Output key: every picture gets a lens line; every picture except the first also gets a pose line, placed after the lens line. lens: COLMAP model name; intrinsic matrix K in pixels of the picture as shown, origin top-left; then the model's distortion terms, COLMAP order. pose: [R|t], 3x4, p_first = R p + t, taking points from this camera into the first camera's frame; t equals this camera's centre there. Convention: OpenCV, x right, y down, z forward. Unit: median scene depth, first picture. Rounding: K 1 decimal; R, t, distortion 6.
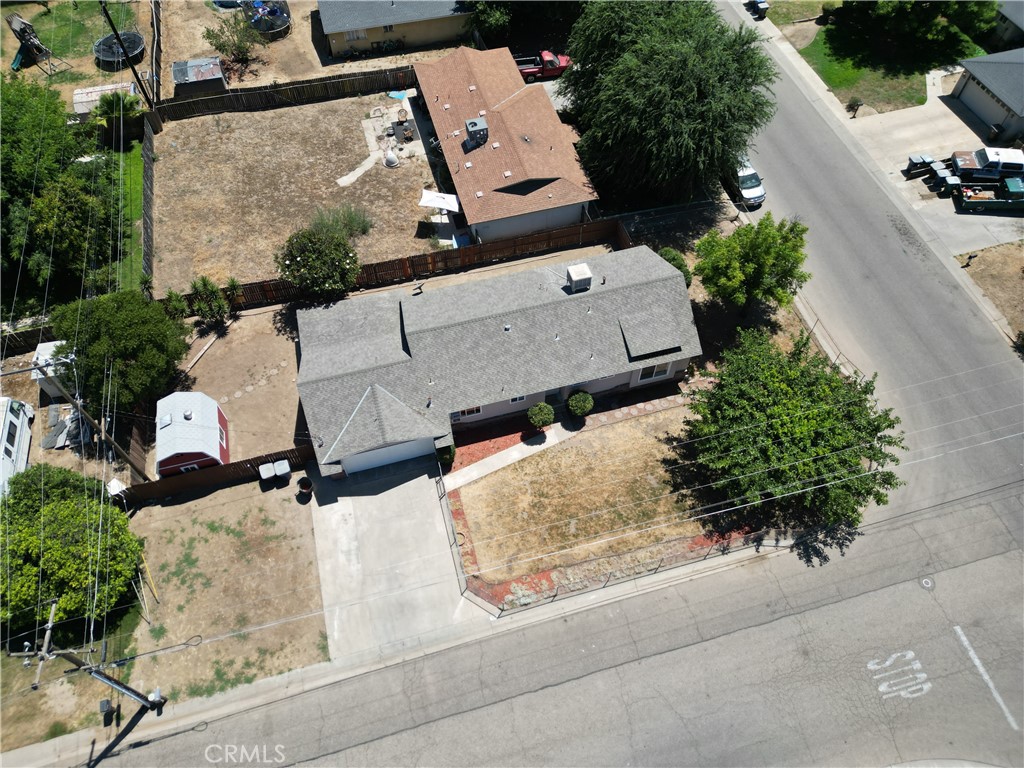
lens RADIAL K [[723.0, 0, 509.8], [0, 723.0, 382.3], [0, 0, 1]] dist [0.072777, -0.072193]
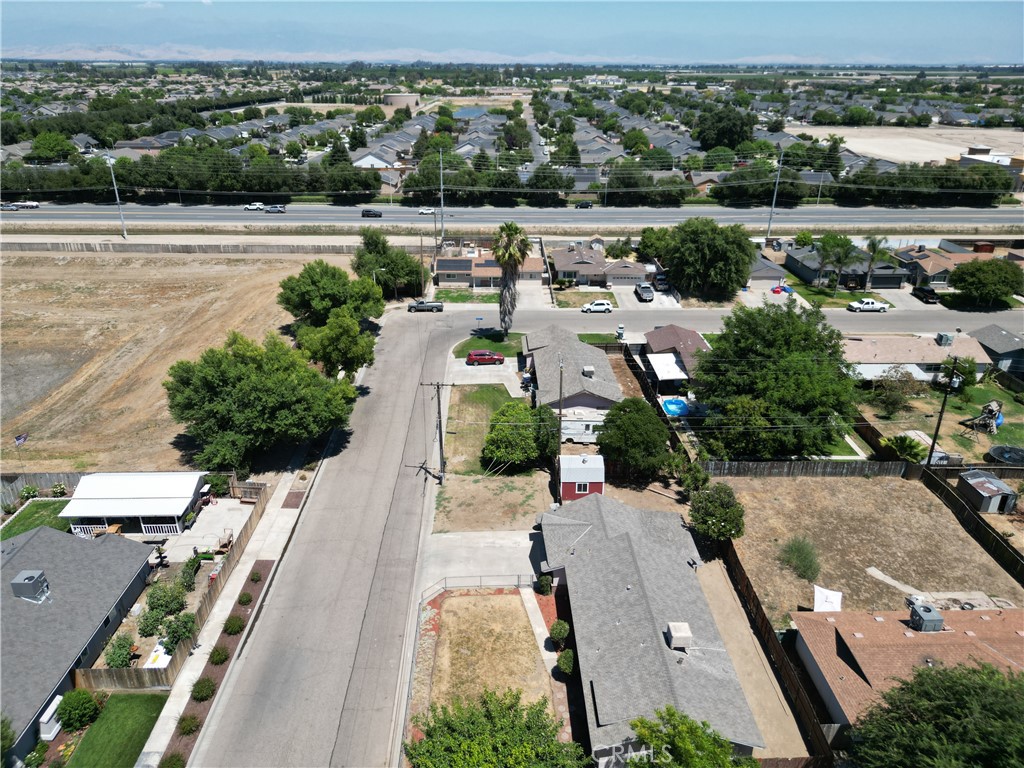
lens RADIAL K [[723.0, 0, 509.8], [0, 723.0, 382.3], [0, 0, 1]] dist [0.072777, -0.072193]
pose [[-0.244834, 0.394029, -0.885888, 0.960103], [-0.800792, 0.432938, 0.413880, -0.557310], [0.546615, 0.810744, 0.209538, 0.399652]]
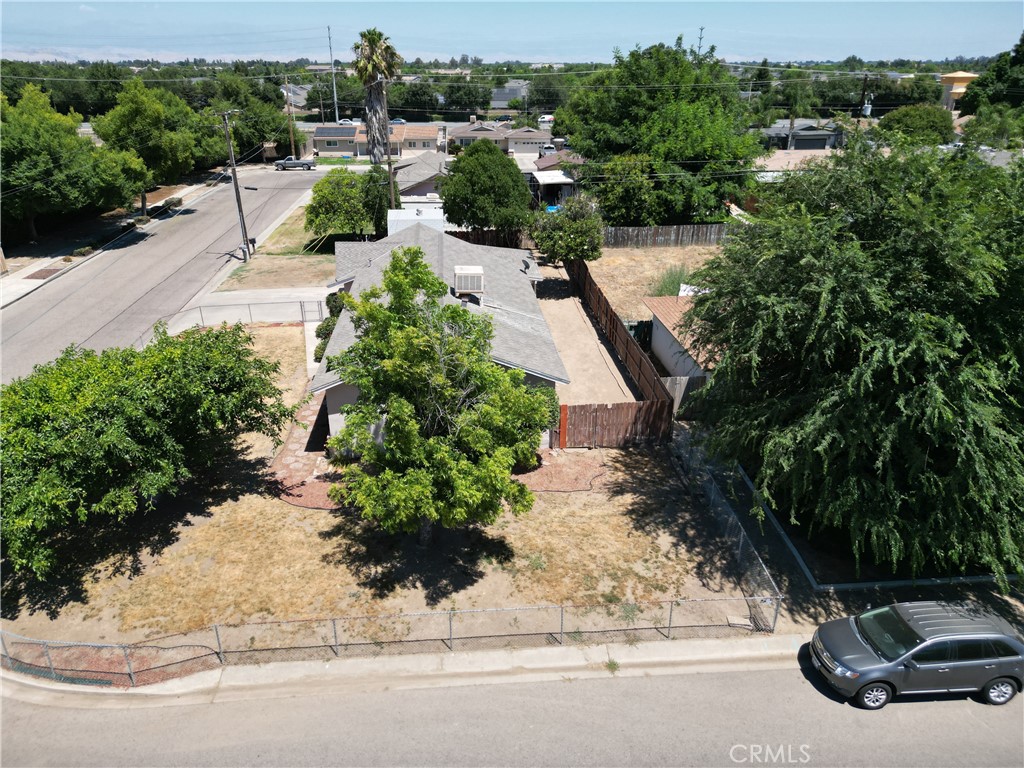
lens RADIAL K [[723.0, 0, 509.8], [0, 723.0, 382.3], [0, 0, 1]] dist [0.072777, -0.072193]
pose [[-0.184110, 0.397443, -0.898967, 0.801290], [-0.811351, 0.454802, 0.367239, -0.412604], [0.554808, 0.796991, 0.238733, 0.984260]]
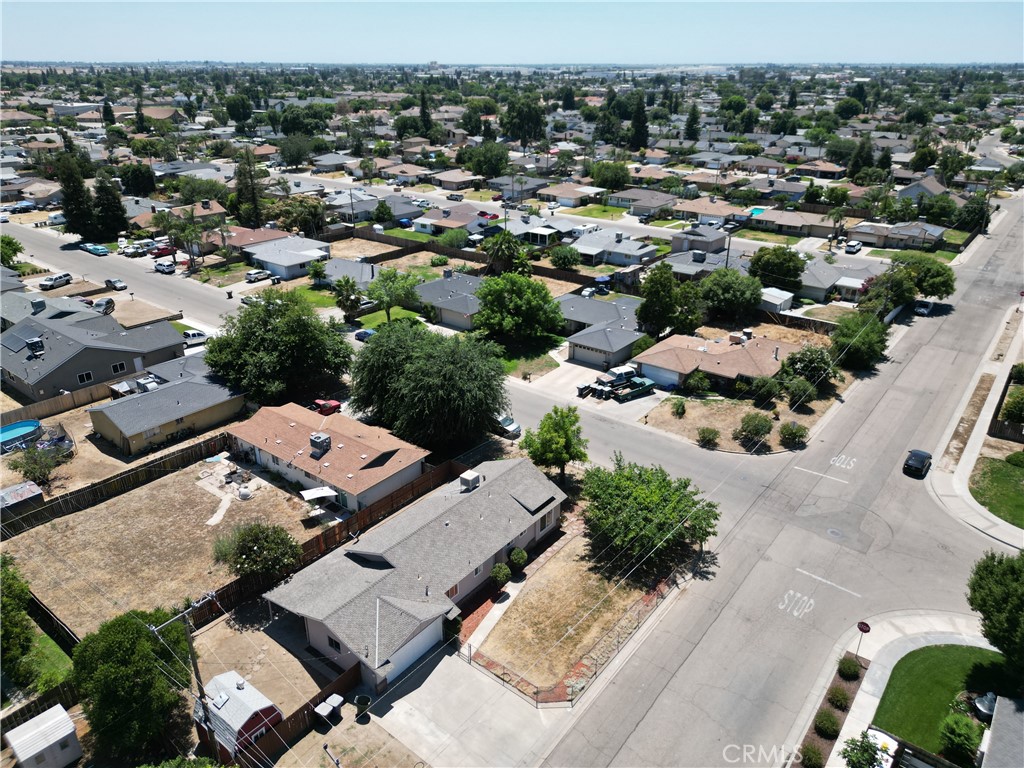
lens RADIAL K [[723.0, 0, 509.8], [0, 723.0, 382.3], [0, 0, 1]] dist [0.072777, -0.072193]
pose [[0.803506, -0.237739, 0.545763, -0.579956], [0.488582, 0.787136, -0.376437, 0.278577], [-0.340096, 0.569120, 0.748624, -0.167550]]
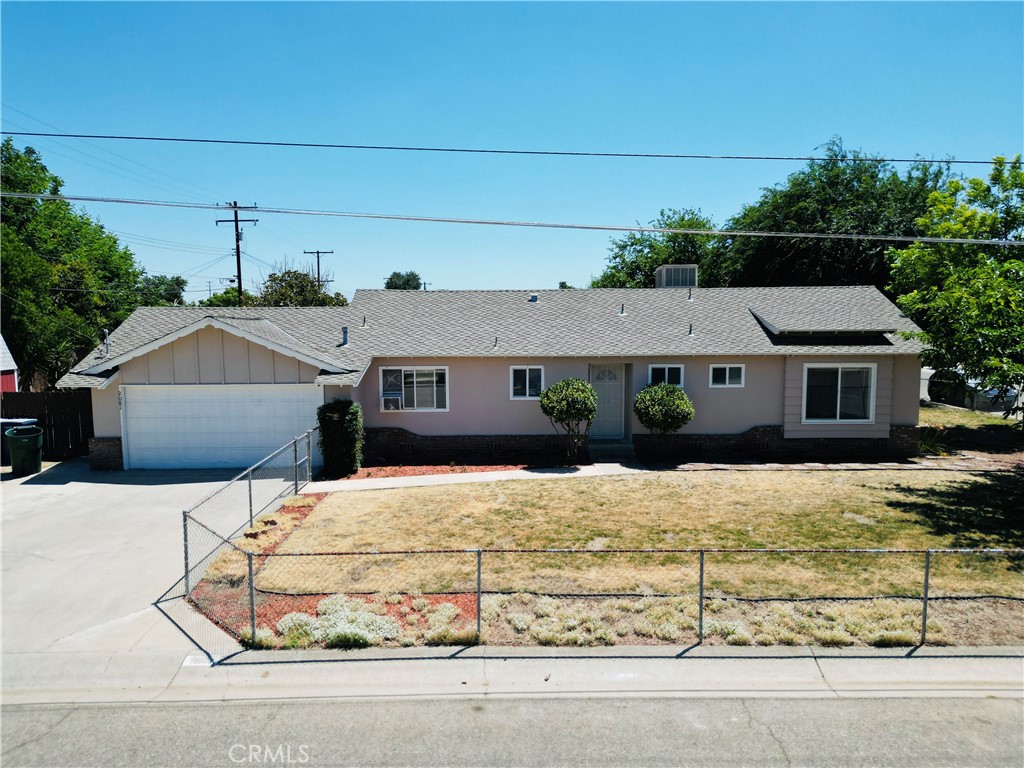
lens RADIAL K [[723.0, 0, 509.8], [0, 723.0, 382.3], [0, 0, 1]] dist [0.072777, -0.072193]
pose [[0.964872, 0.019438, -0.261999, 0.128256], [-0.213002, 0.641656, -0.736823, 0.385609], [0.153791, 0.766746, 0.623256, 0.721533]]
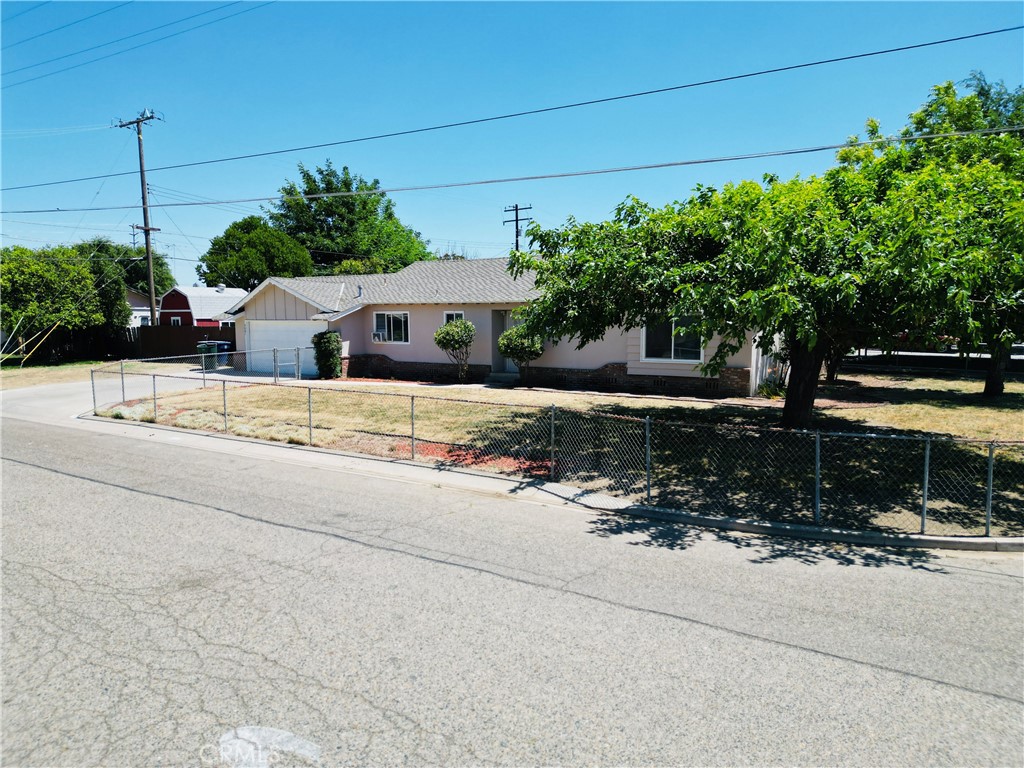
lens RADIAL K [[723.0, 0, 509.8], [0, 723.0, 382.3], [0, 0, 1]] dist [0.072777, -0.072193]
pose [[0.648986, 0.067564, -0.757794, 0.541332], [-0.622115, 0.620482, -0.477467, 0.334265], [0.437938, 0.781305, 0.444717, 0.802736]]
